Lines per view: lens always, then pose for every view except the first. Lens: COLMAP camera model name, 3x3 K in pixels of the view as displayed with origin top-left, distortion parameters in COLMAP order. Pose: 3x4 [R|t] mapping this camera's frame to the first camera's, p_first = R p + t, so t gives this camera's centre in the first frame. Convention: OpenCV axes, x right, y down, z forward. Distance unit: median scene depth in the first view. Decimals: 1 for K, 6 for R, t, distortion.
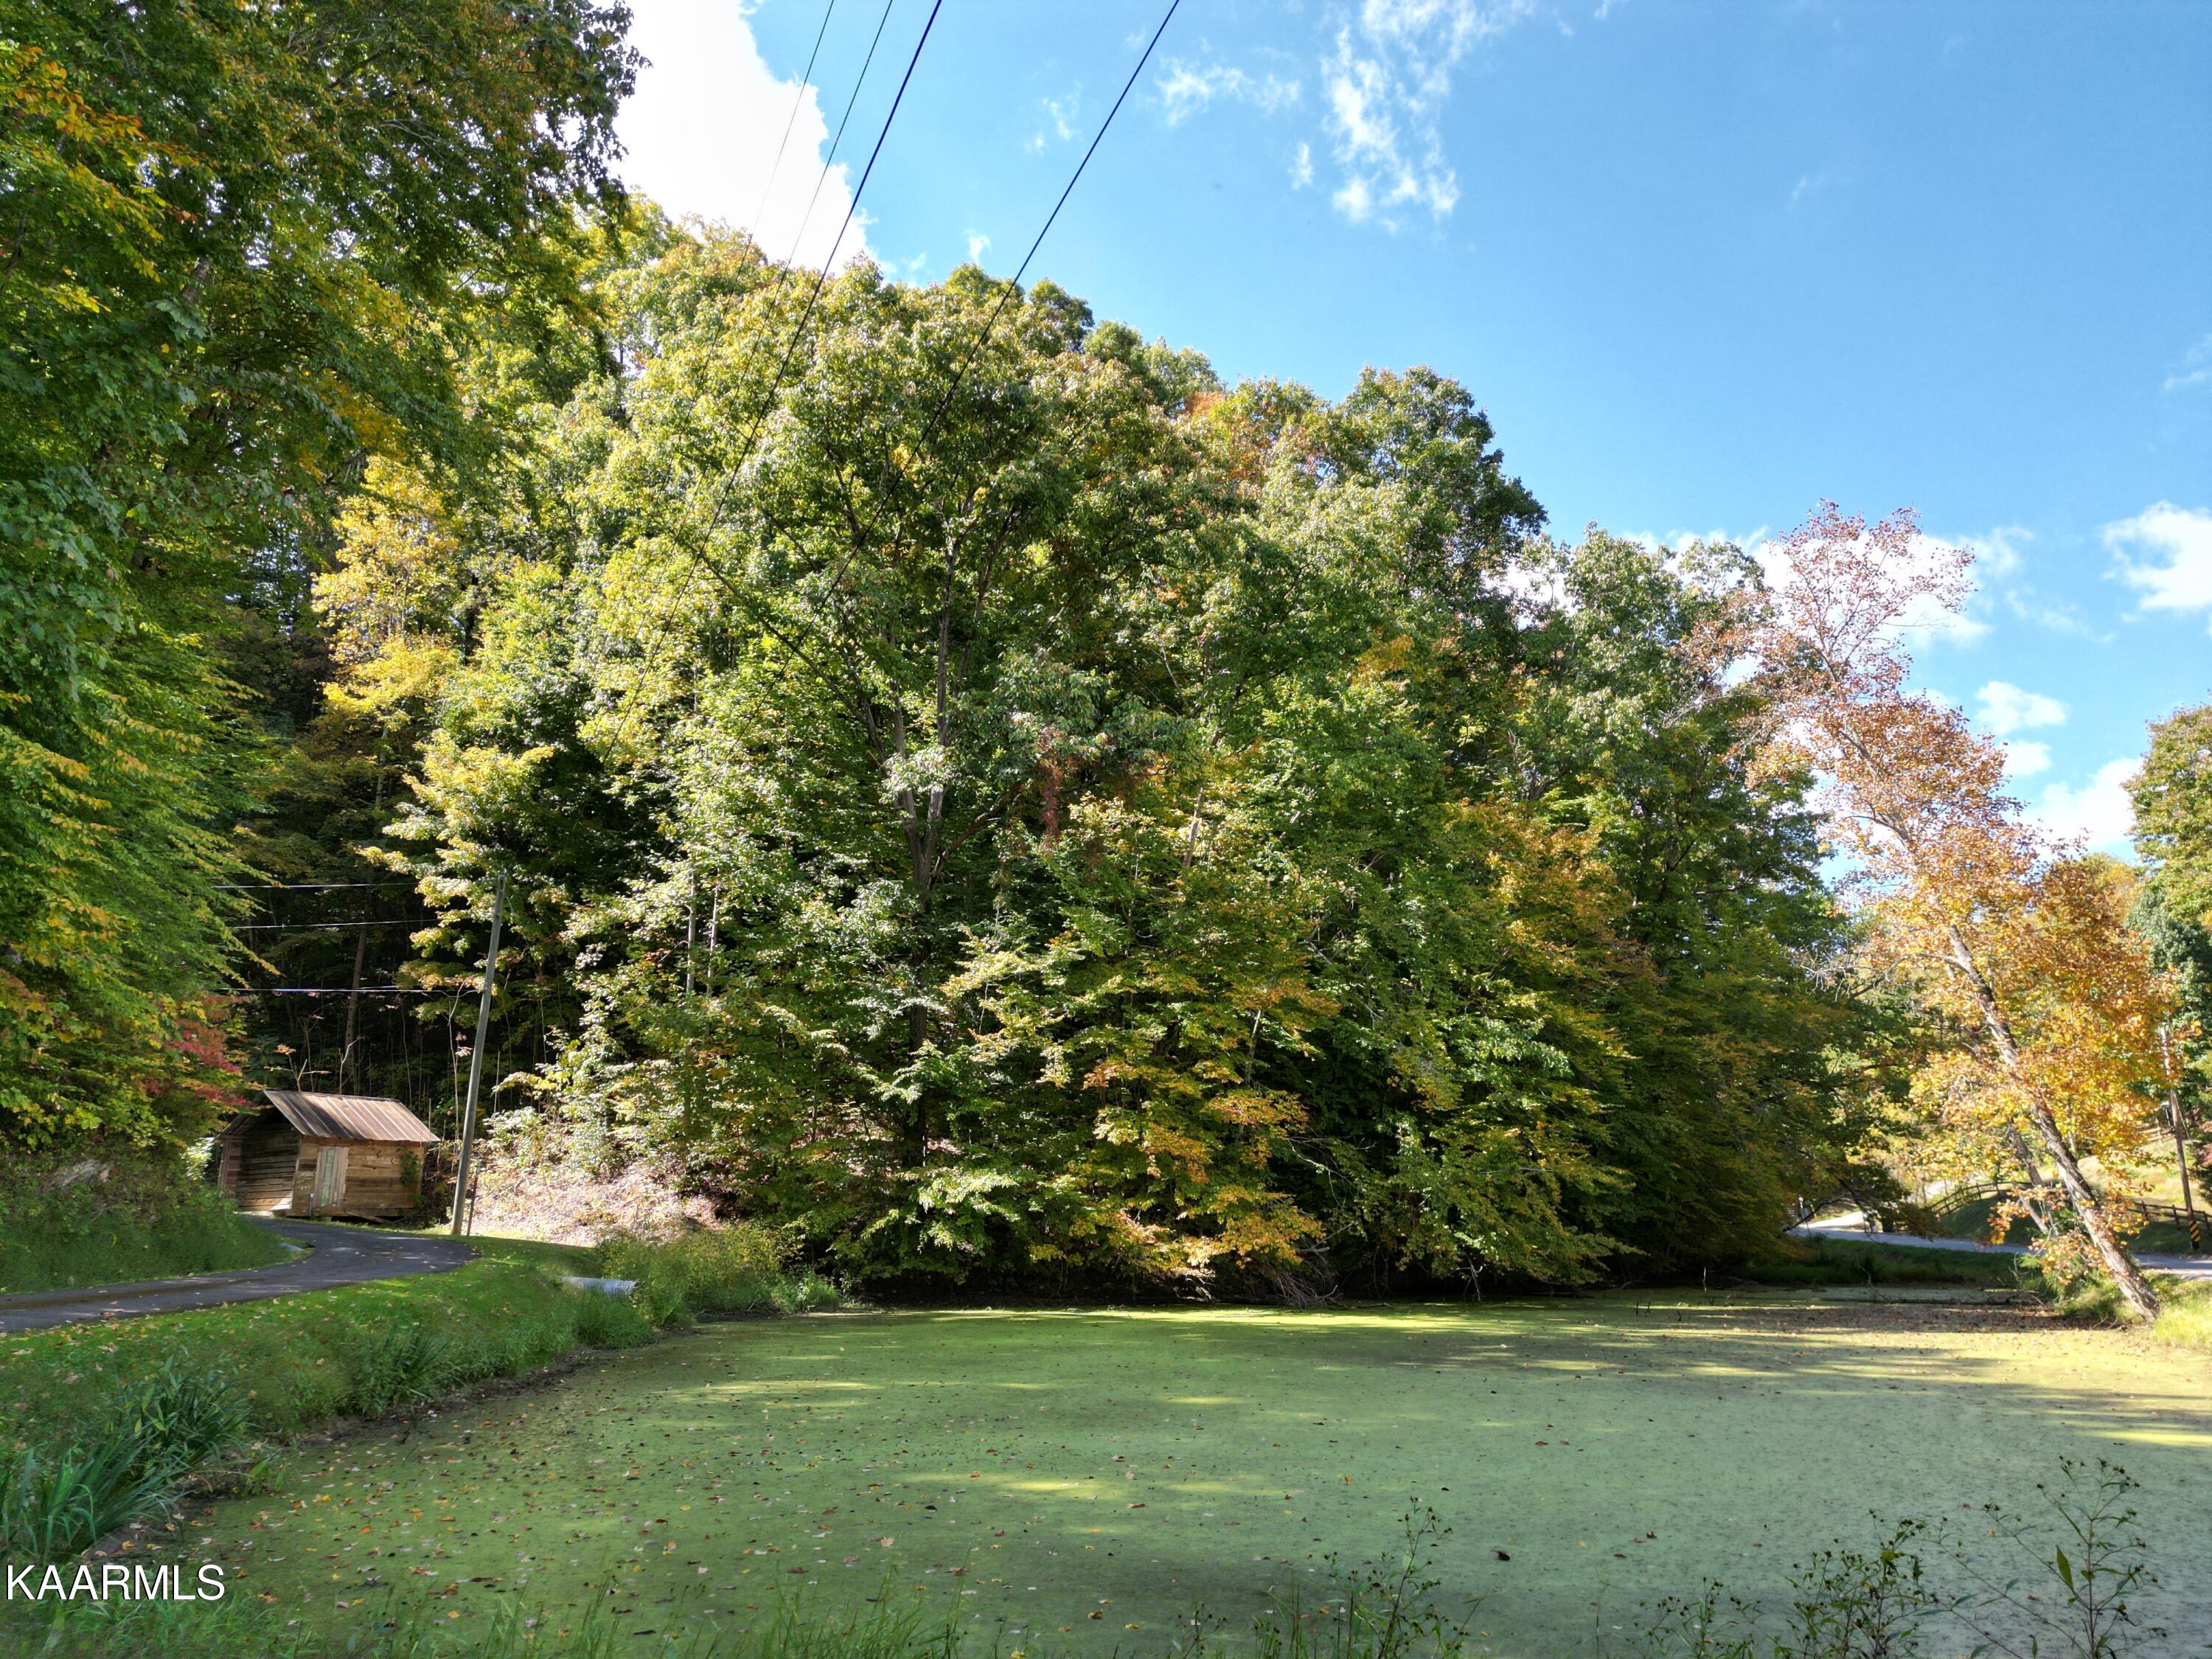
lens RADIAL K [[1506.7, 0, 1106.0], [0, 1506.7, 829.5], [0, 0, 1]] dist [0.060228, -0.049439]
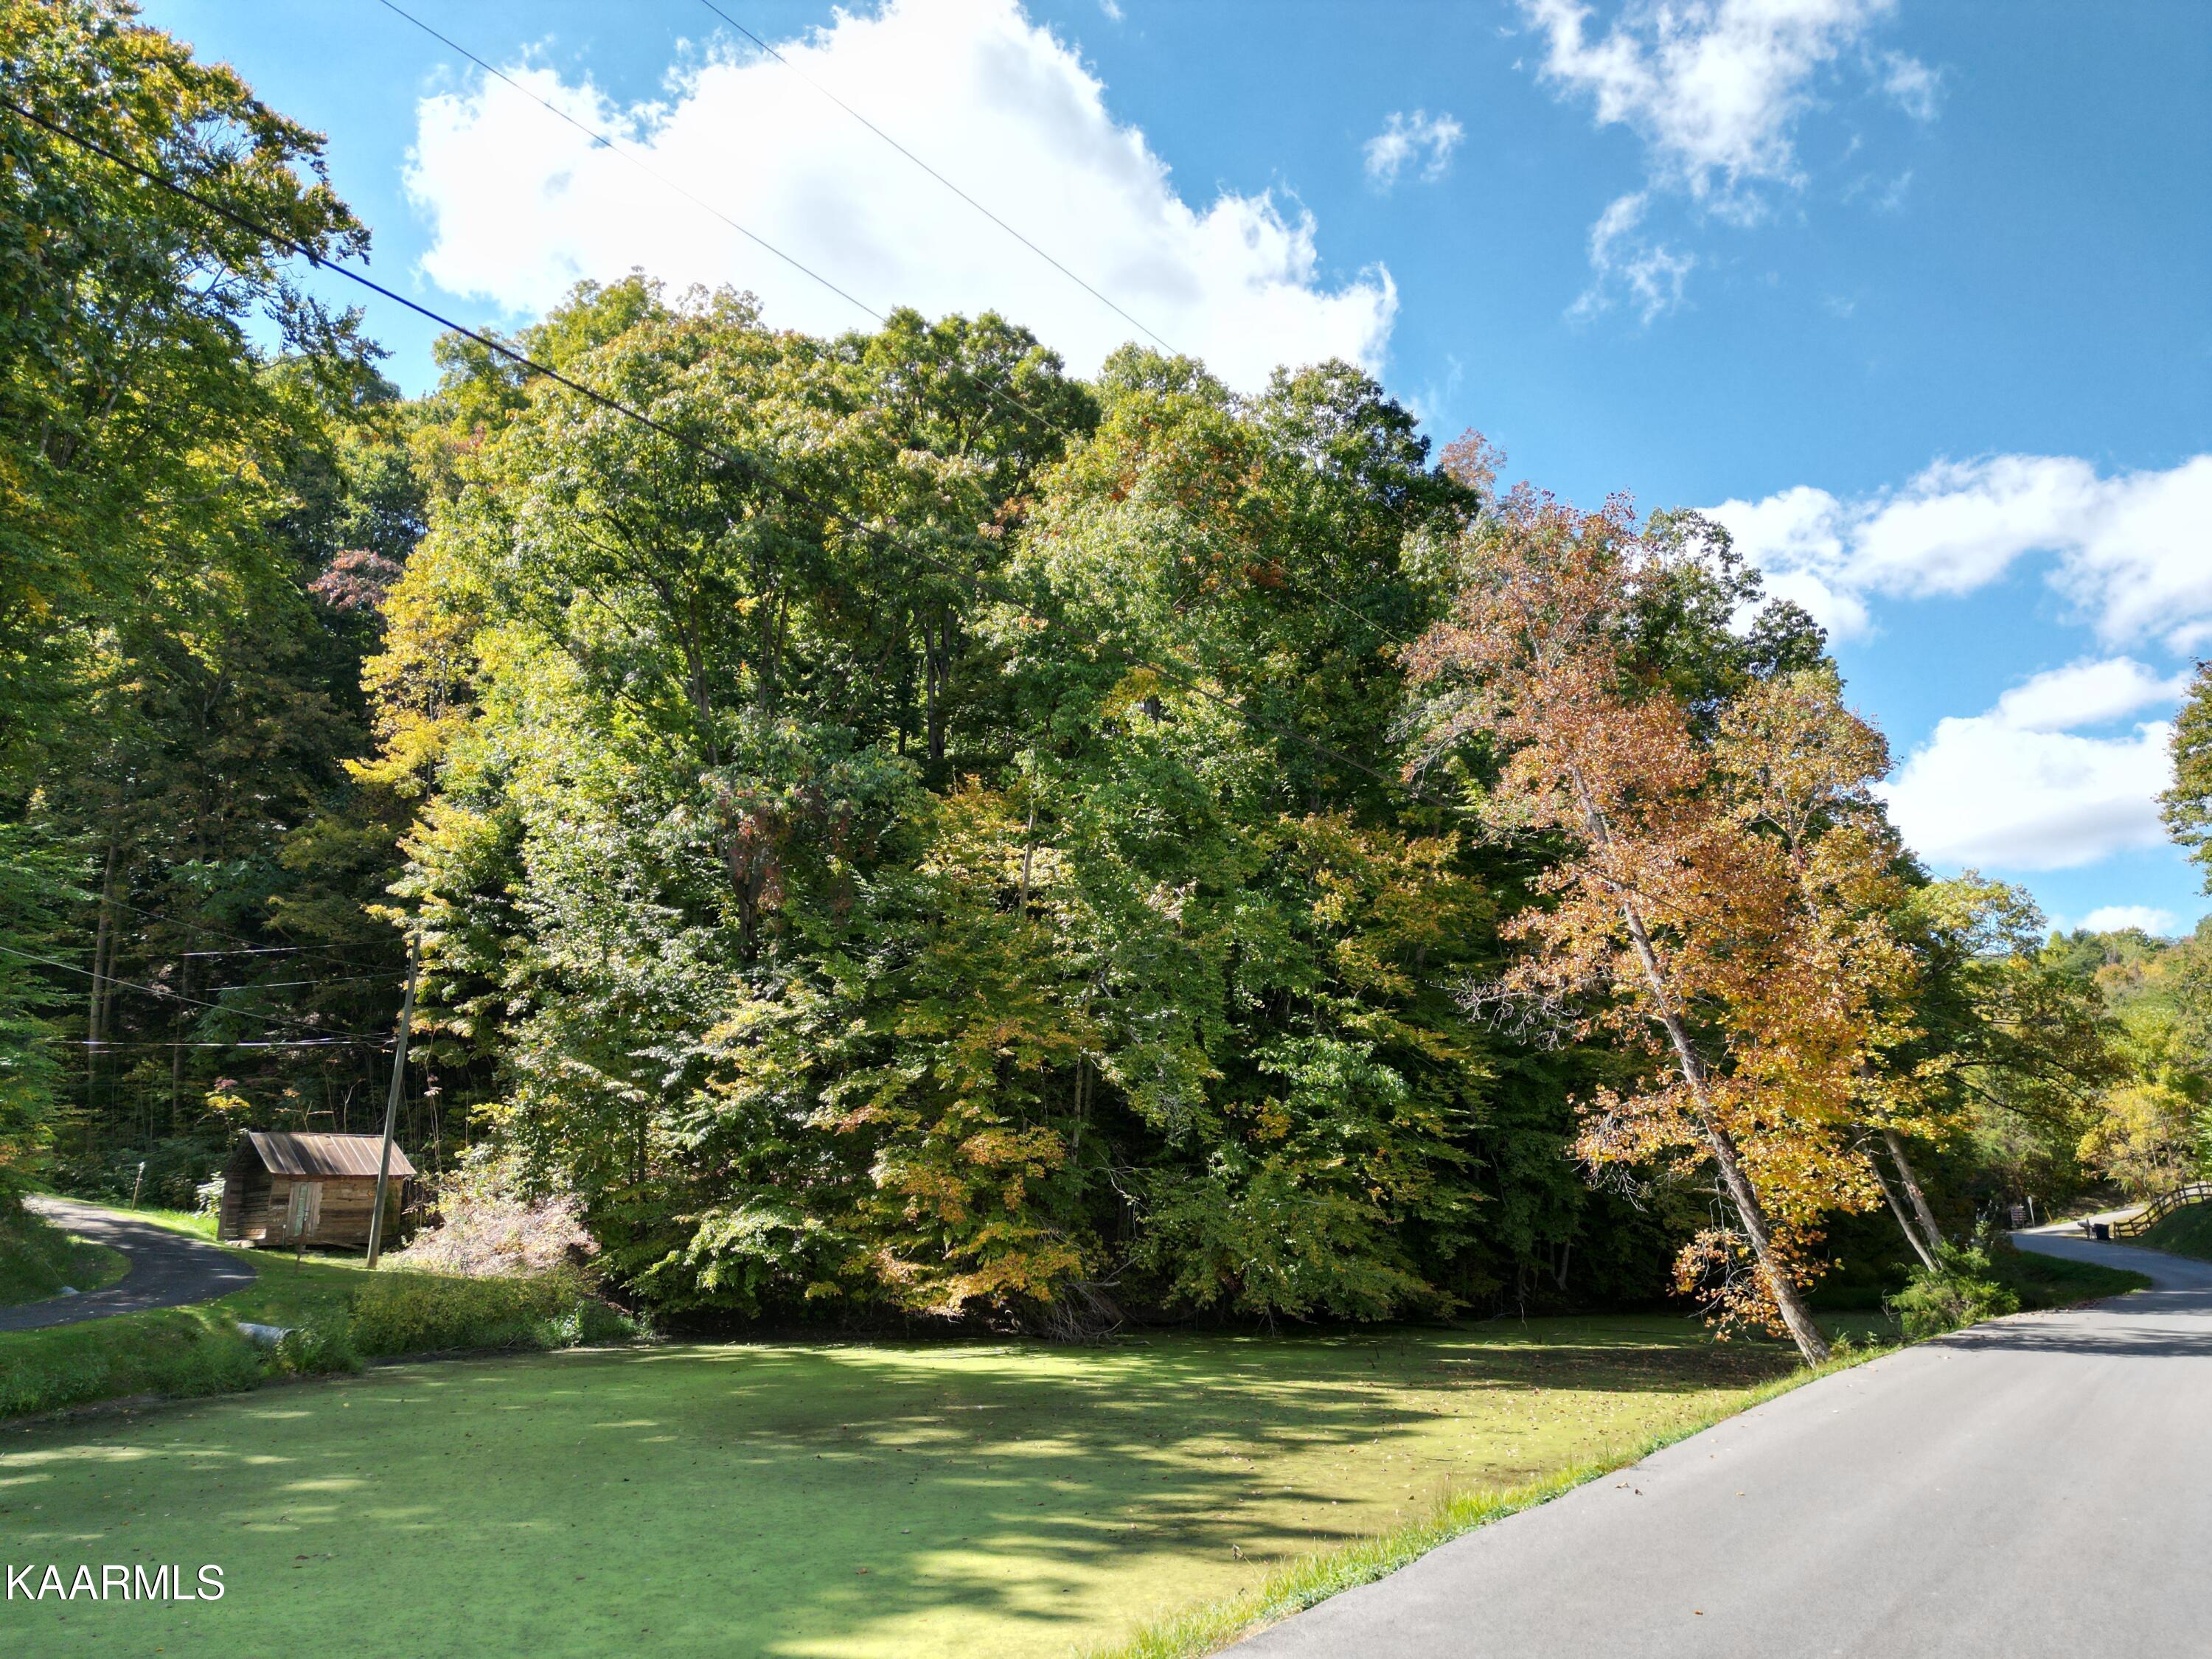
lens RADIAL K [[1498.1, 0, 1131.1], [0, 1498.1, 835.7], [0, 0, 1]] dist [0.001838, 0.056173]
pose [[0.979875, -0.052701, -0.192528, 0.316473], [0.055441, 0.998423, 0.008871, -0.021606], [0.191757, -0.019366, 0.981251, 0.038207]]
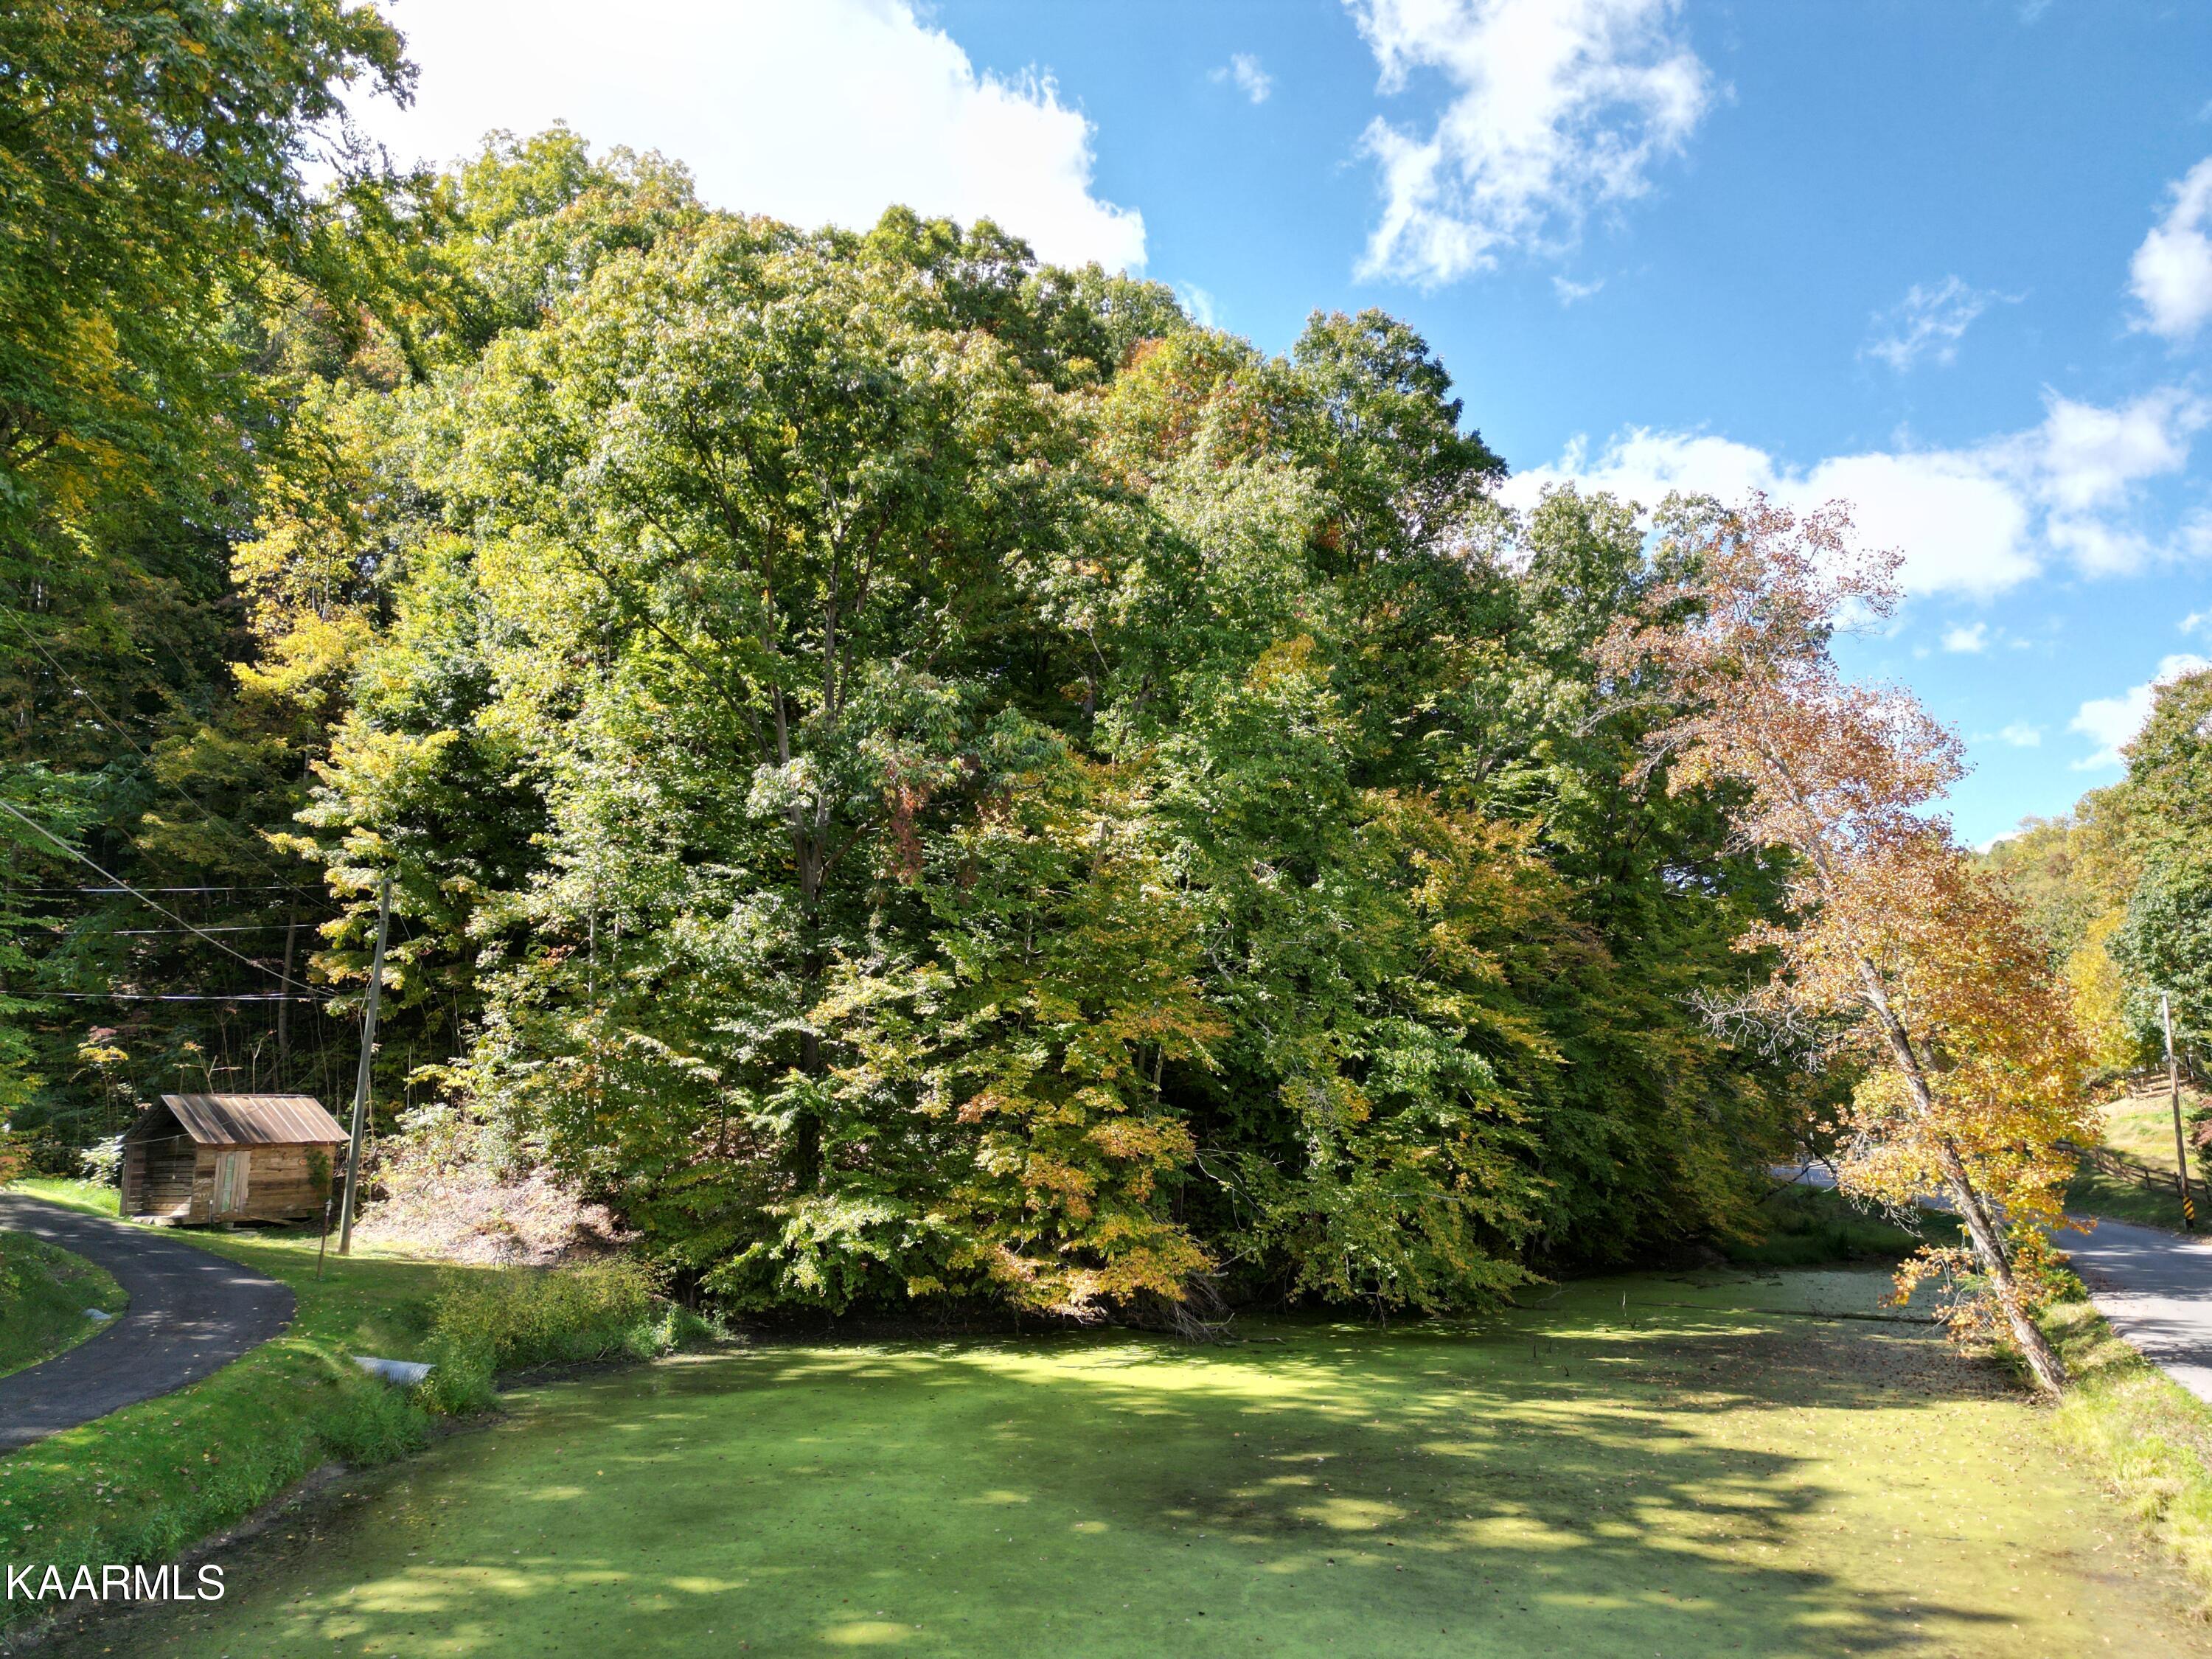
lens RADIAL K [[1506.7, 0, 1106.0], [0, 1506.7, 829.5], [0, 0, 1]] dist [0.060228, -0.049439]
pose [[0.999421, -0.004950, -0.033657, 0.091847], [0.007144, 0.997835, 0.065385, -0.060580], [0.033261, -0.065587, 0.997292, 0.049865]]
